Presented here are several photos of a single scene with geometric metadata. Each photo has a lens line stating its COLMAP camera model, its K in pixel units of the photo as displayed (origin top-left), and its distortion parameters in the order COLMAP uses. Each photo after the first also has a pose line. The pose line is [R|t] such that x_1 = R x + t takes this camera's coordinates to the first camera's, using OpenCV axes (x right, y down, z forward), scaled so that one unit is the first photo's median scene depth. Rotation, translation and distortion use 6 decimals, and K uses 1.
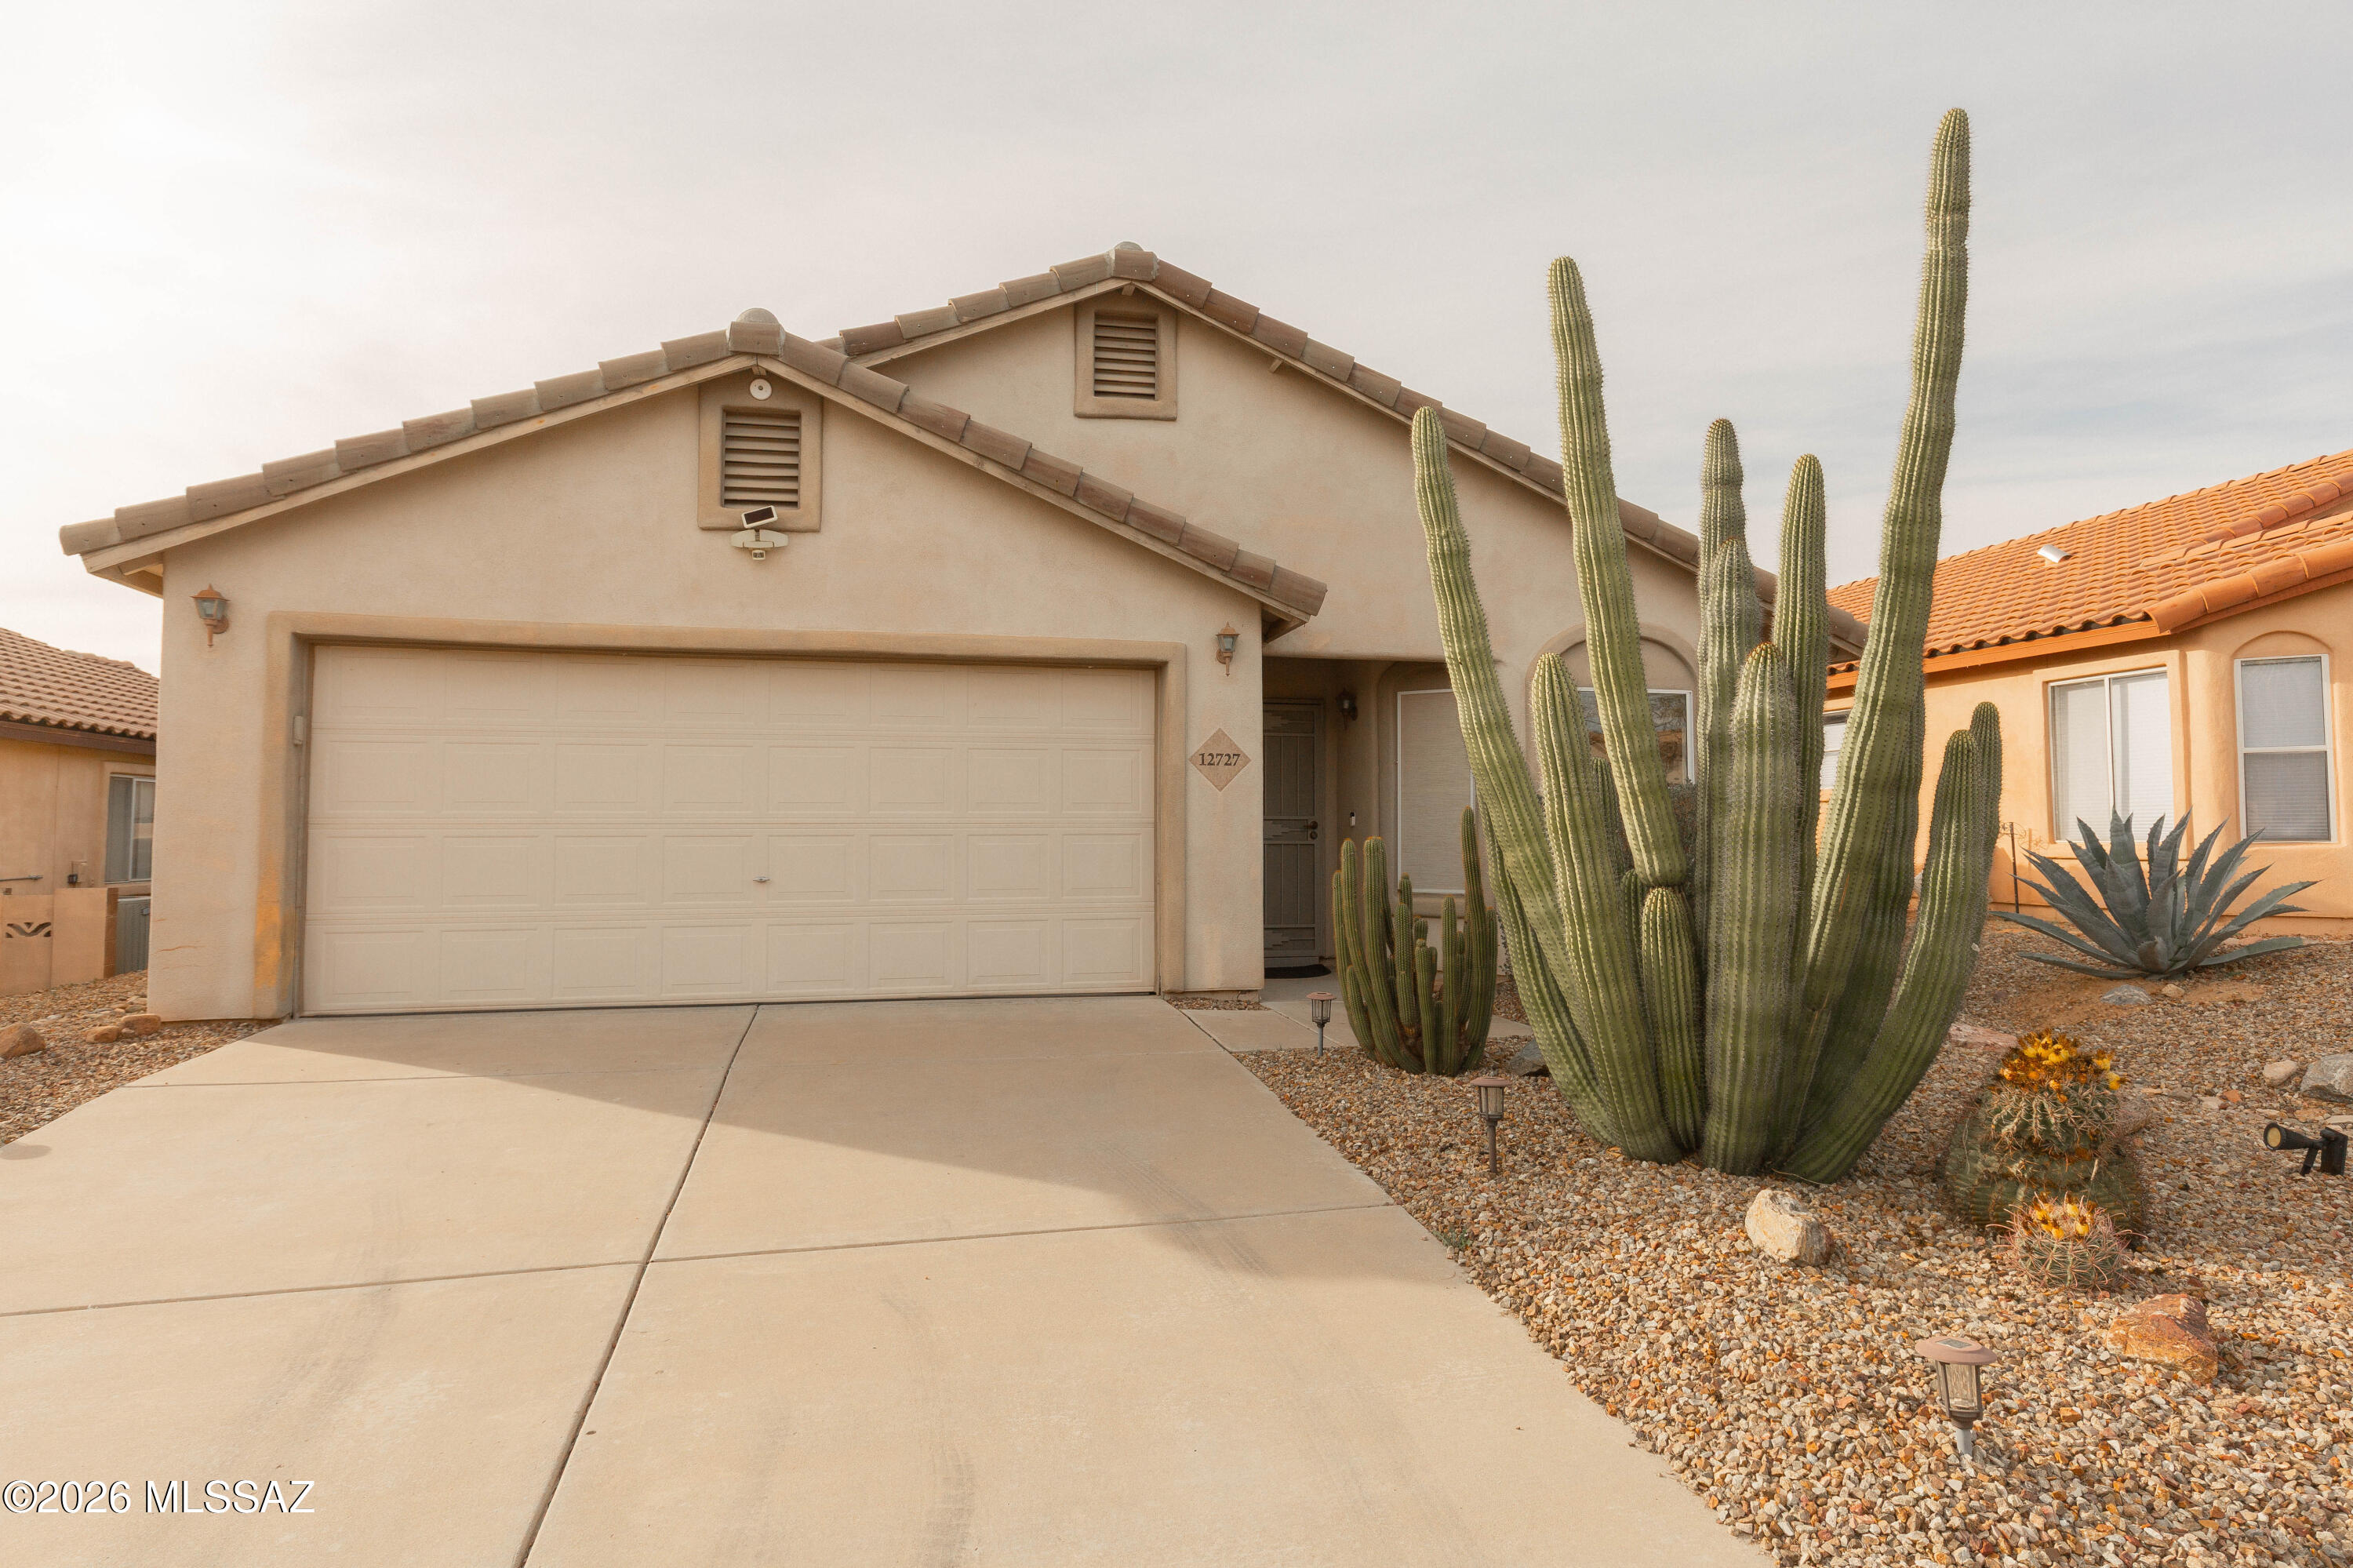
lens RADIAL K [[1491.4, 0, 1176.5], [0, 1491.4, 784.0], [0, 0, 1]] dist [0.003329, 0.000938]
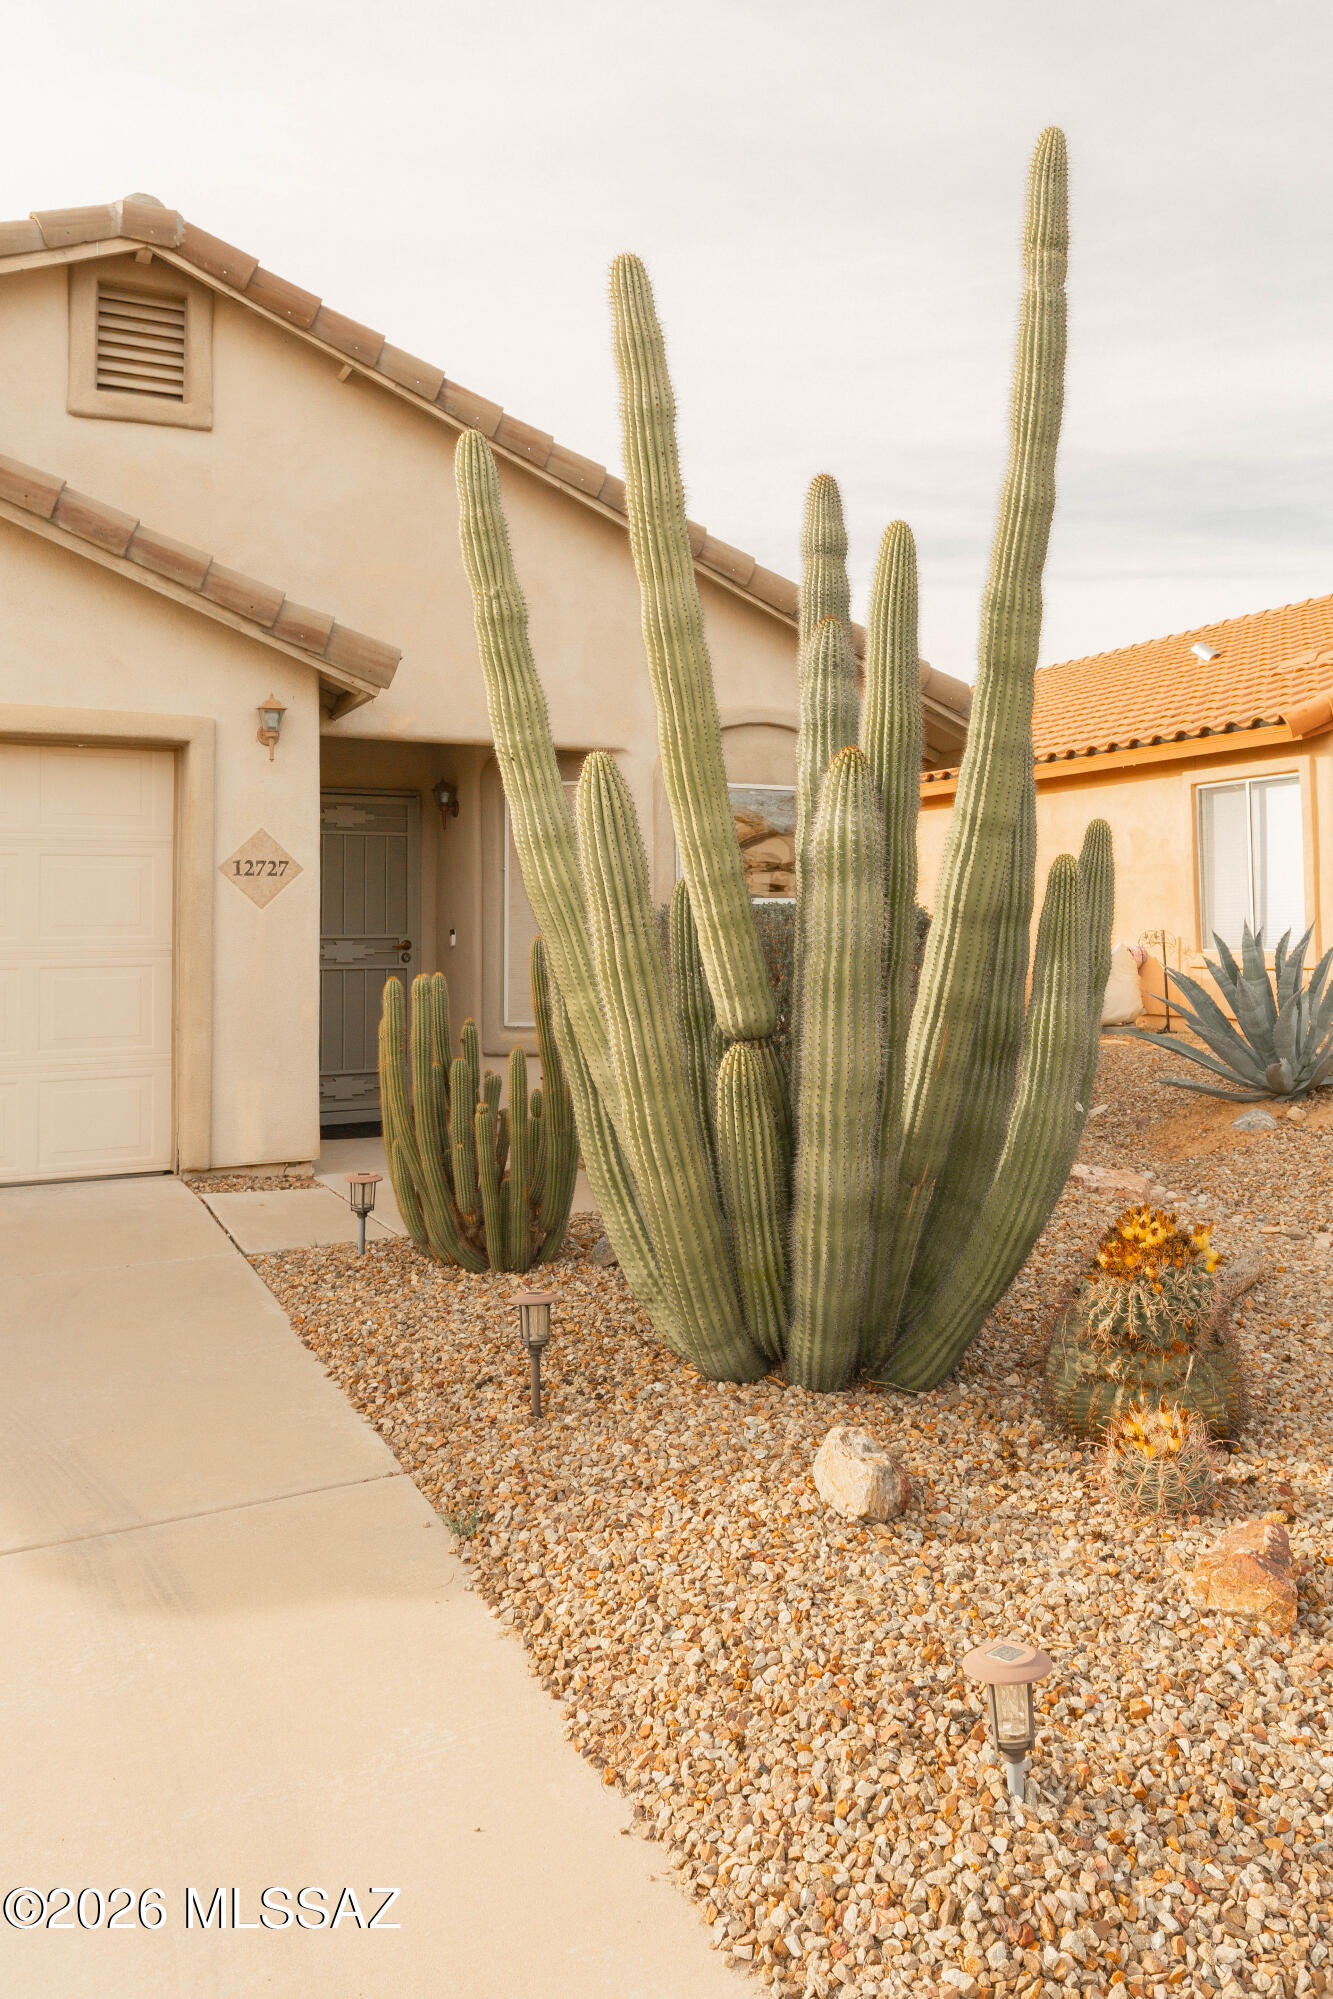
lens RADIAL K [[2319.8, 0, 666.5], [0, 2319.8, 999.5], [0, 0, 1]] dist [-0.005634, -0.015251]
pose [[0.936199, -0.007628, 0.351387, -0.147122], [0.003922, 0.999929, 0.011257, 0.029129], [-0.351448, -0.009161, 0.936163, -0.157979]]
